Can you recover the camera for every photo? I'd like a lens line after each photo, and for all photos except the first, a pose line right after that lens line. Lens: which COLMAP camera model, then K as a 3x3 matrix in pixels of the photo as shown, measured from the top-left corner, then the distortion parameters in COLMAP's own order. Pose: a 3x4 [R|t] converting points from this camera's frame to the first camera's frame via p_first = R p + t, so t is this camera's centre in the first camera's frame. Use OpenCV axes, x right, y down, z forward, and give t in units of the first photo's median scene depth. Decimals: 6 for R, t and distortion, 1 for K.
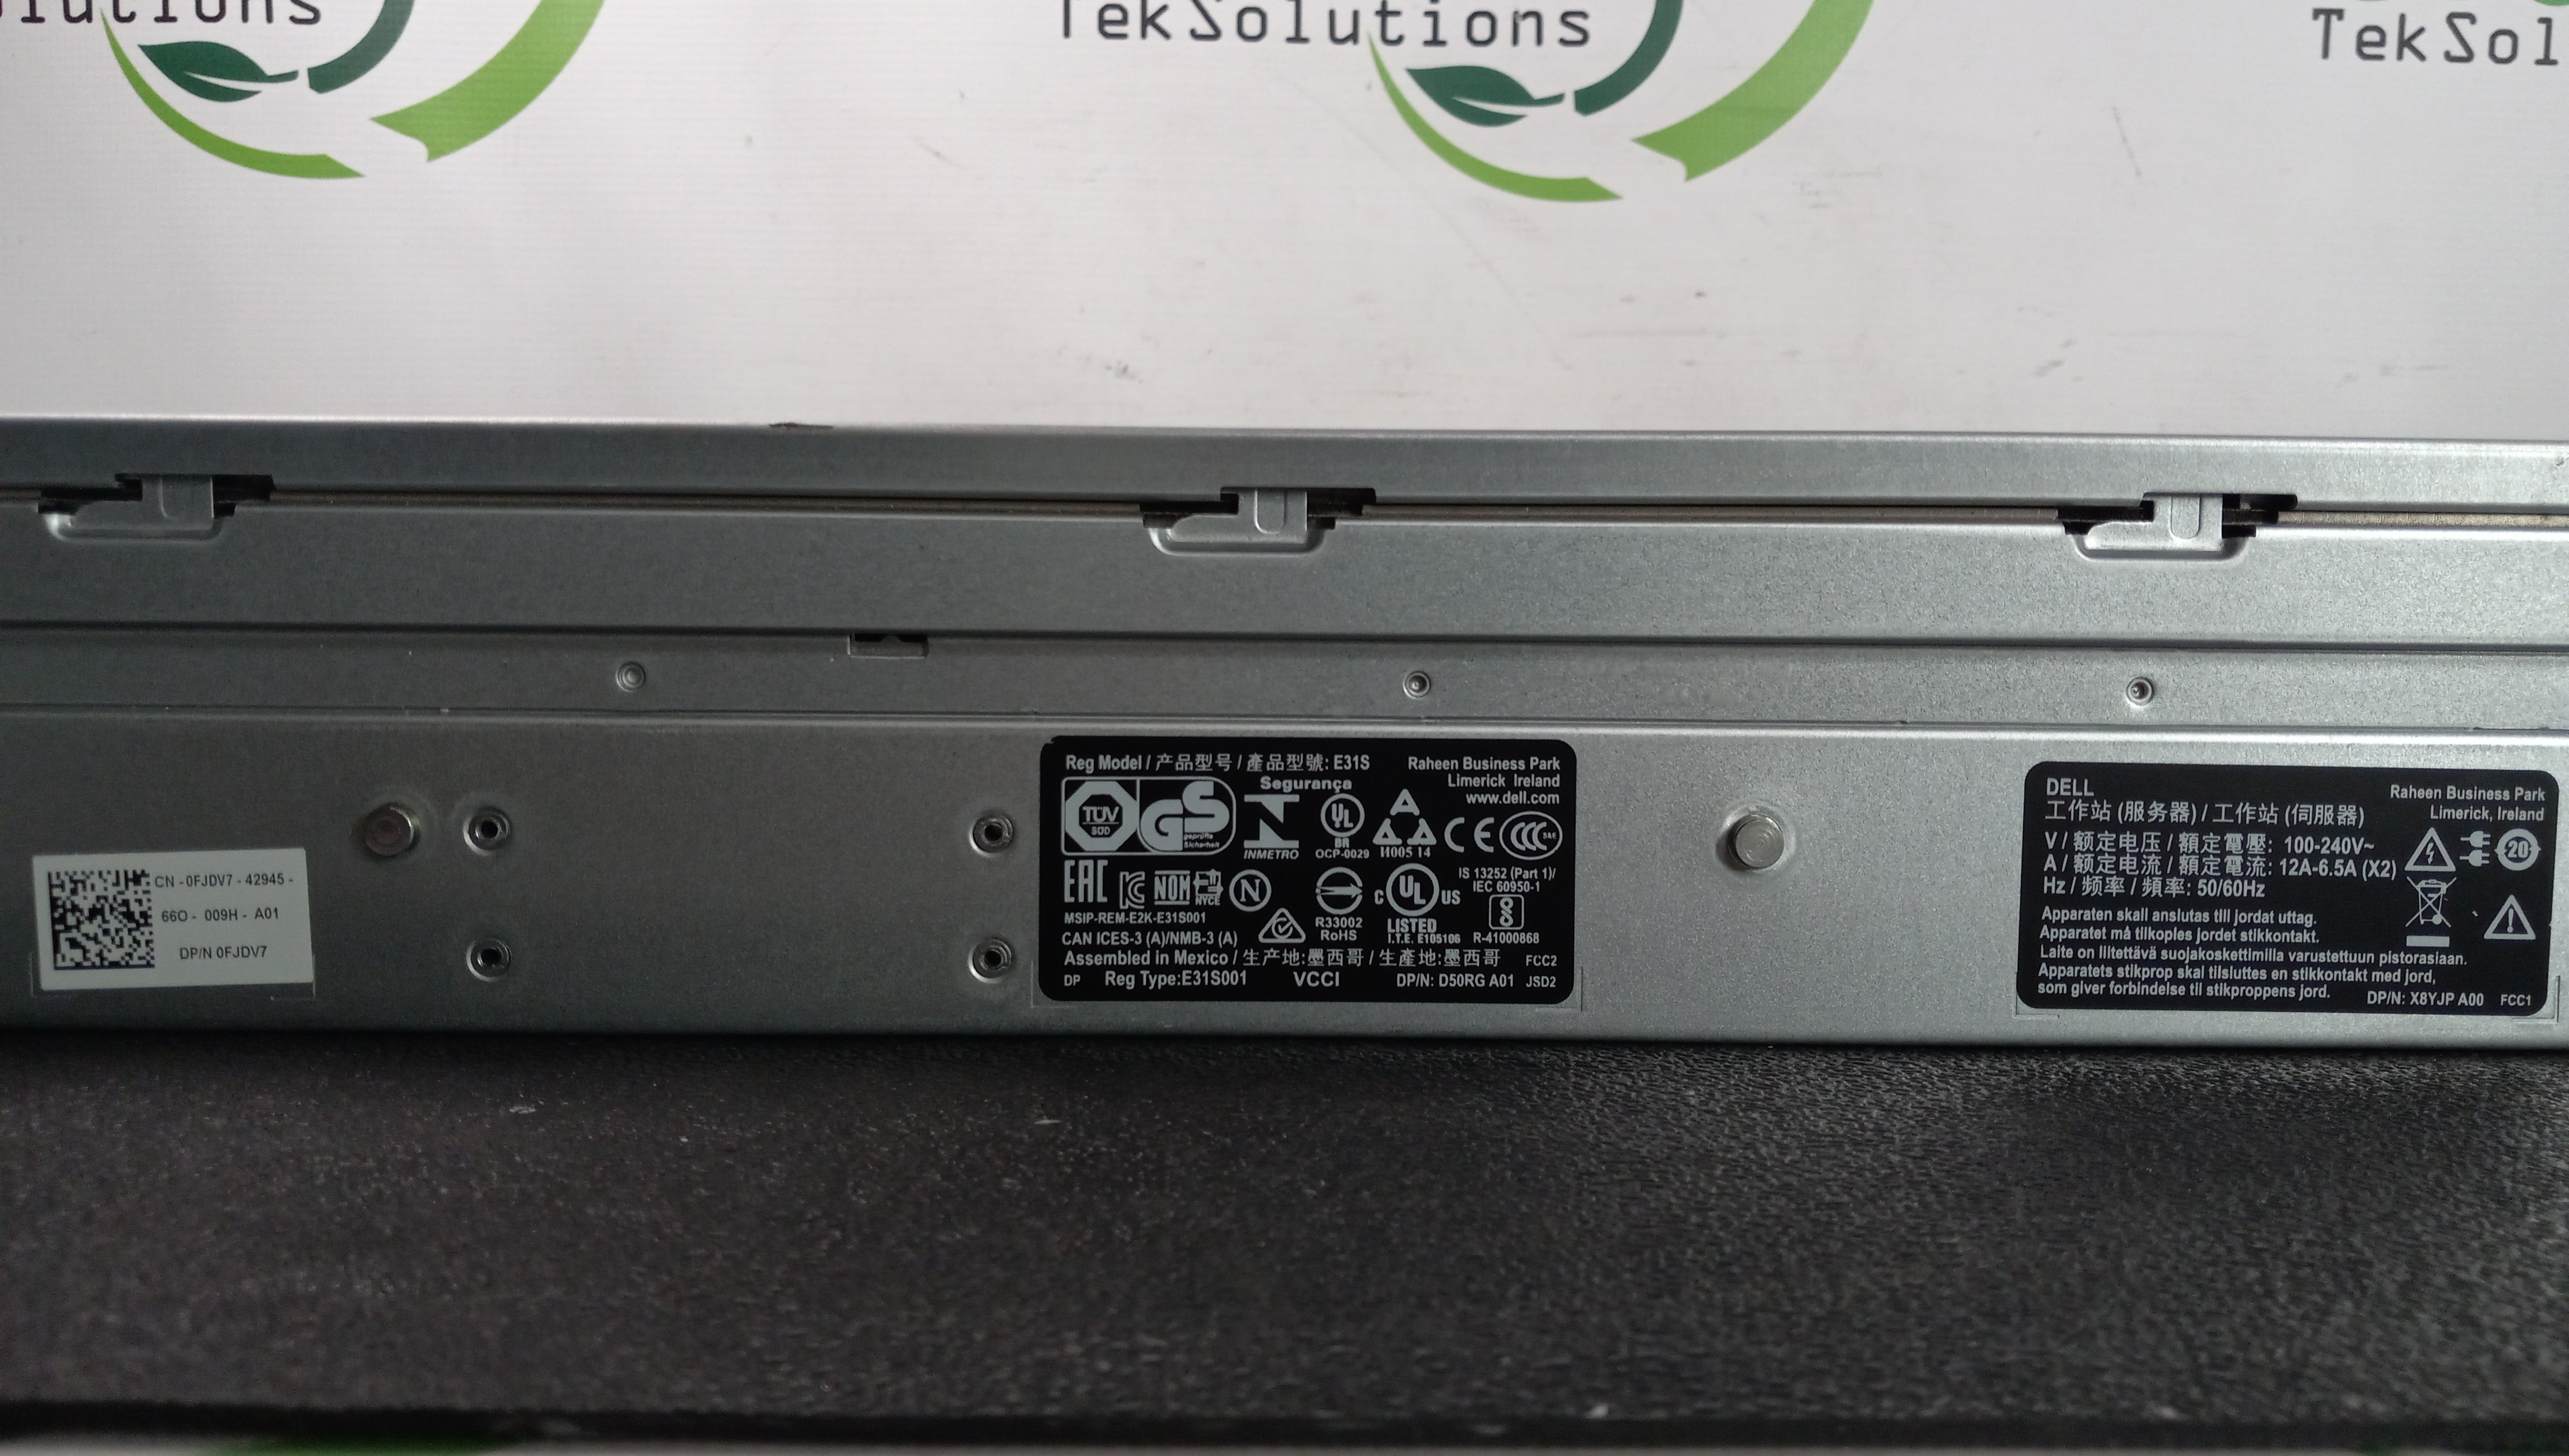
lens RADIAL K [[1877.6, 0, 1284.5], [0, 1877.6, 728.0], [0, 0, 1]] dist [0.039025, -0.102054]
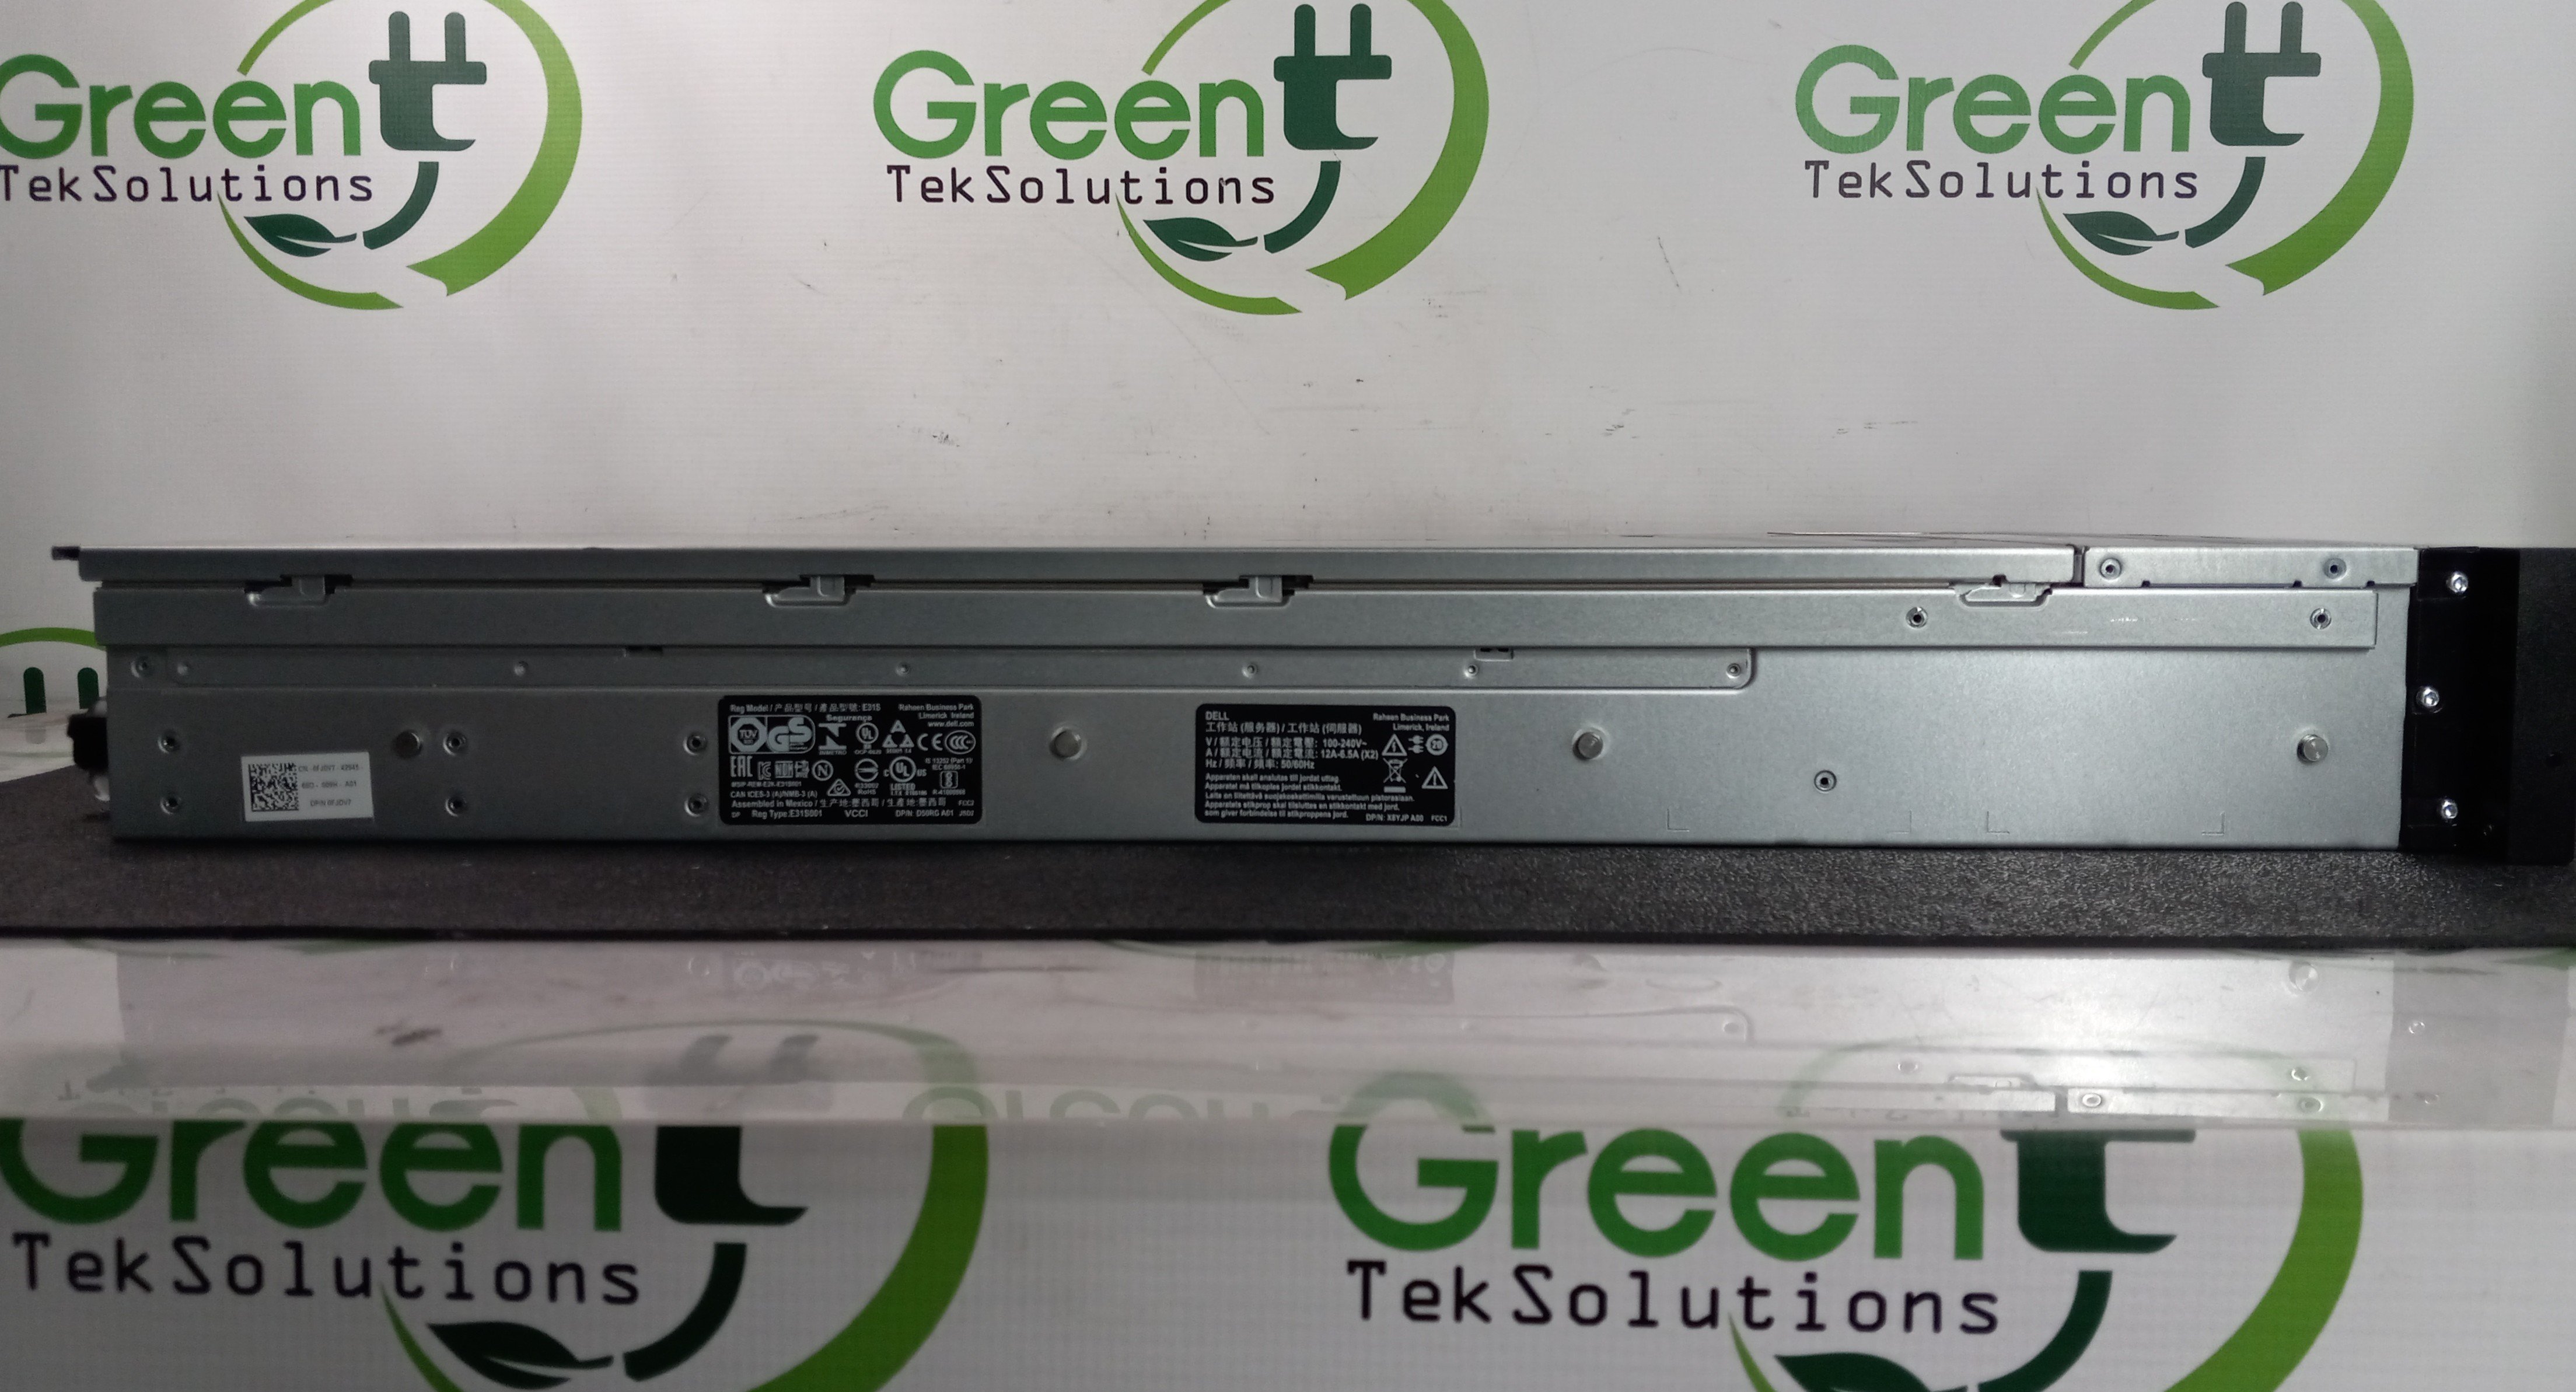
lens RADIAL K [[1979.6, 0, 1331.6], [0, 1979.6, 696.0], [0, 0, 1]] dist [0.058490, -0.187318]
pose [[0.999647, -0.009332, -0.024867, 0.594500], [0.009267, 0.999953, -0.002741, 0.016717], [0.024892, 0.002509, 0.999687, -1.160212]]
